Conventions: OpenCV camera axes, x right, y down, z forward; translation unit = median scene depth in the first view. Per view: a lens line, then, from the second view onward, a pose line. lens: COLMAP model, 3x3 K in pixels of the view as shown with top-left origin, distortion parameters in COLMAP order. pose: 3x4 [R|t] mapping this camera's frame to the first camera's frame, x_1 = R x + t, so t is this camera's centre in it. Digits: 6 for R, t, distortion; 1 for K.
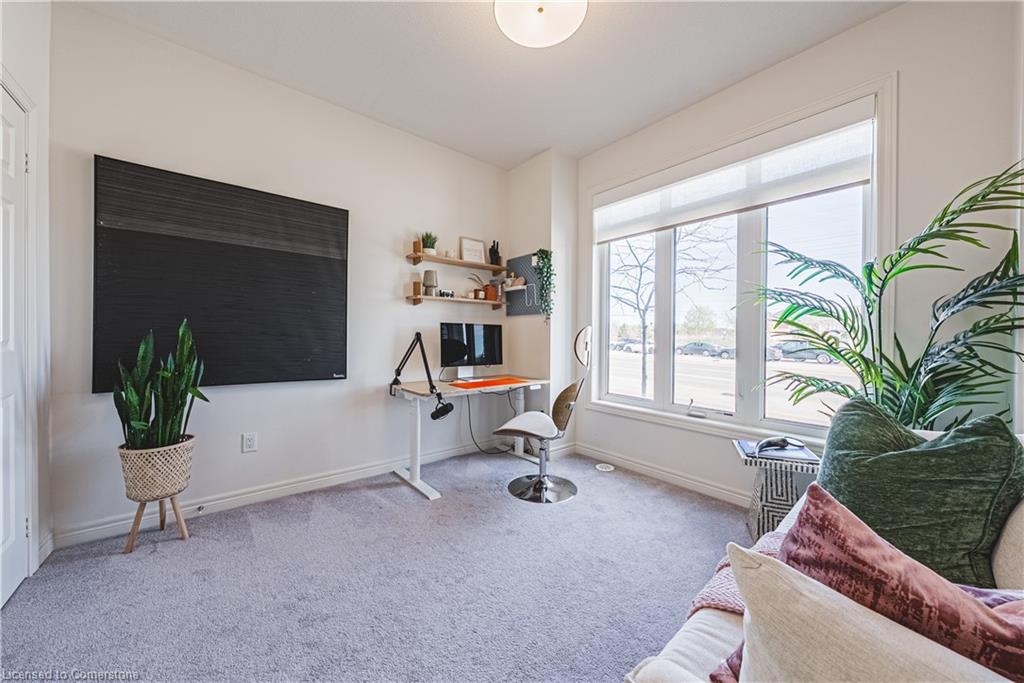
lens RADIAL K [[359.5, 0, 516.4], [0, 359.5, 341.0], [0, 0, 1]] dist [-0.001636, -0.000071]
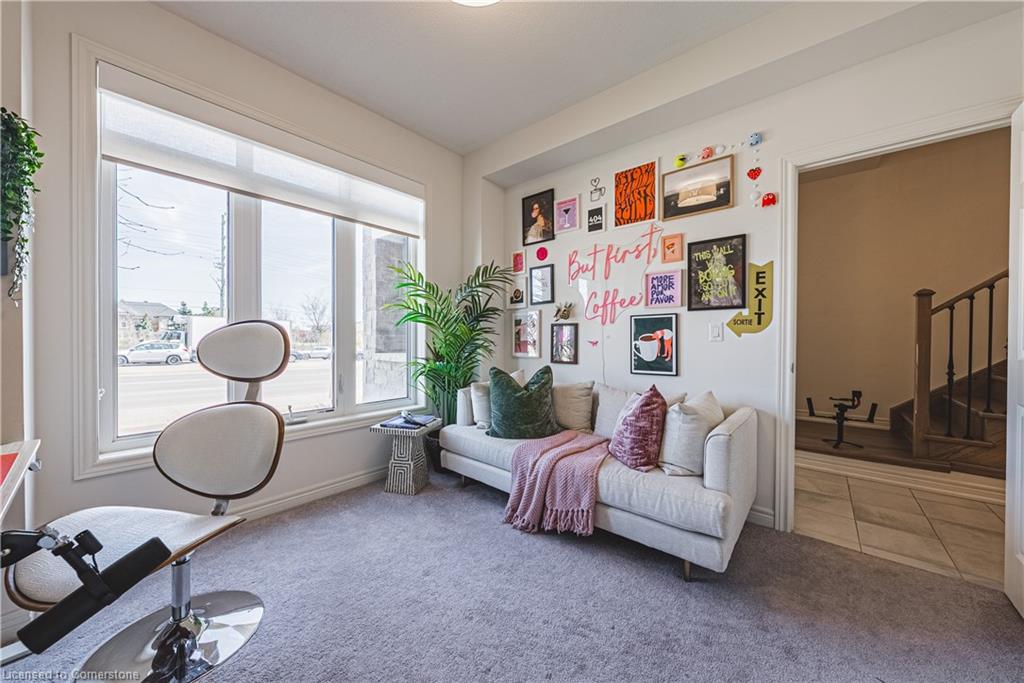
lens RADIAL K [[359.5, 0, 513.8], [0, 359.5, 337.4], [0, 0, 1]] dist [-0.001636, -0.000071]
pose [[-0.158621, -0.008083, 0.987306, -0.477369], [0.005689, 0.999942, 0.009101, -0.009952], [-0.987323, 0.007060, -0.158566, 0.607597]]
